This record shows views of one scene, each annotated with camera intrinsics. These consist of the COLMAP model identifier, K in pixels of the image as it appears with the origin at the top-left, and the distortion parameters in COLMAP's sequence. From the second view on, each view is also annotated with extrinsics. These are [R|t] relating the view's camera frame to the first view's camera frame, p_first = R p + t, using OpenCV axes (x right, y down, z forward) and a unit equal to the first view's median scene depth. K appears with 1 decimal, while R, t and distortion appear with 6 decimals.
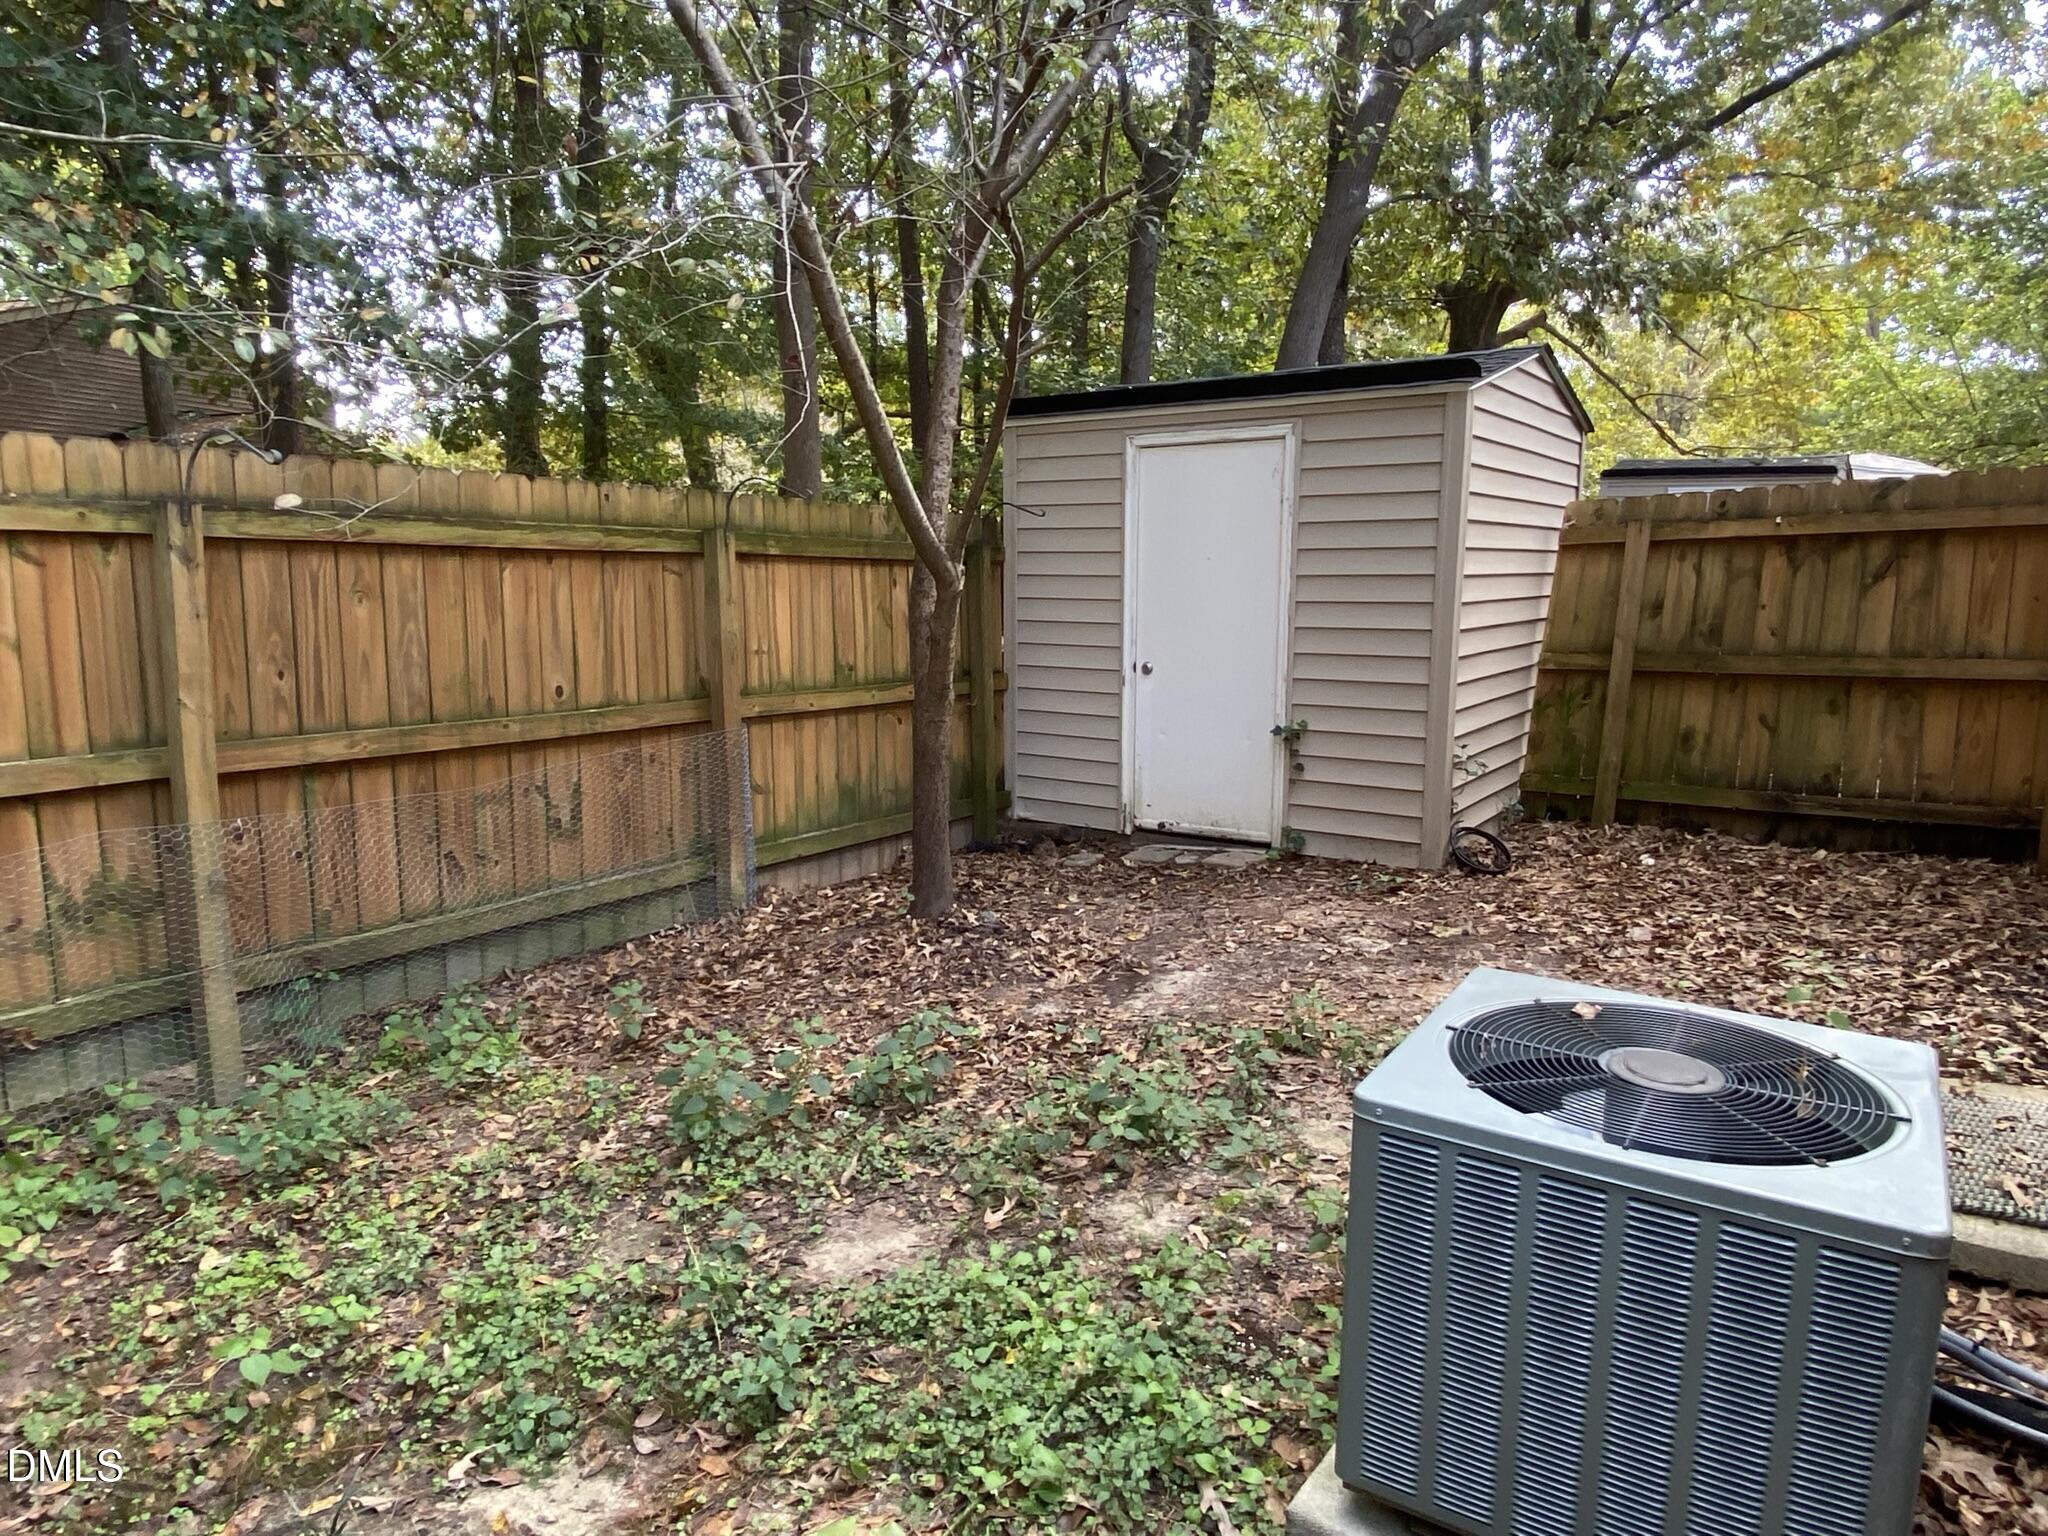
lens RADIAL K [[1317.0, 0, 1024.9], [0, 1317.0, 764.9], [0, 0, 1]] dist [0.001445, 0.000001]
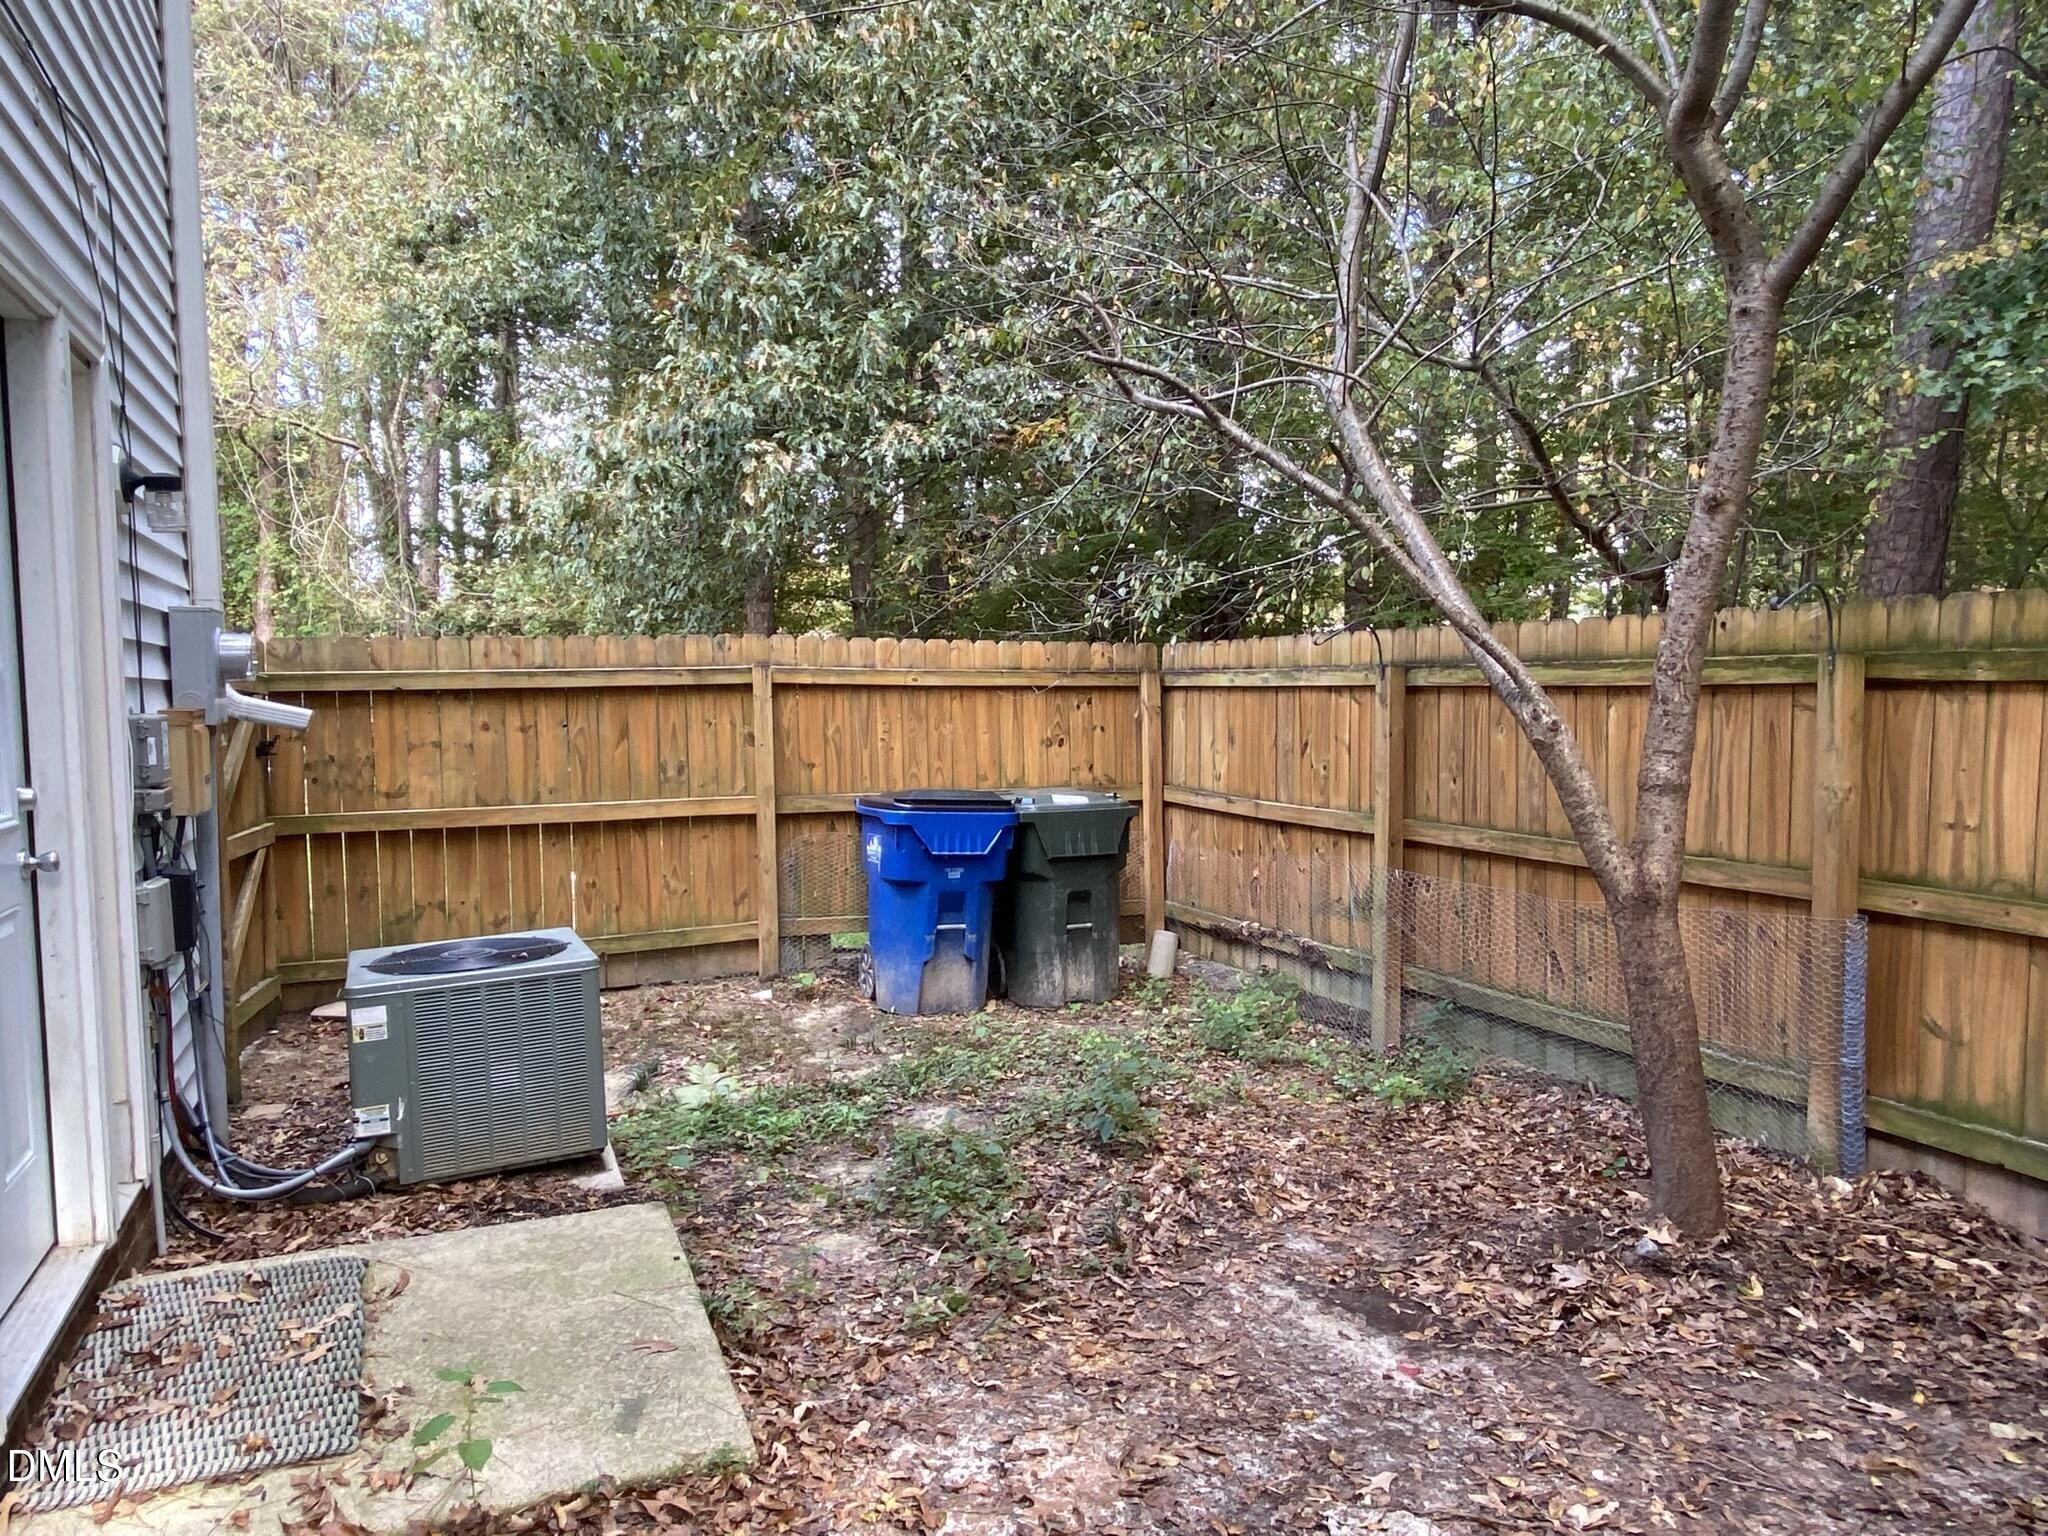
lens RADIAL K [[1317.0, 0, 1026.3], [0, 1317.0, 770.5], [0, 0, 1]] dist [0.001445, 0.000001]
pose [[-0.548065, 0.048630, -0.835021, 0.728951], [-0.105711, 0.986277, 0.126822, -0.178749], [0.829729, 0.157778, -0.535403, 1.160264]]
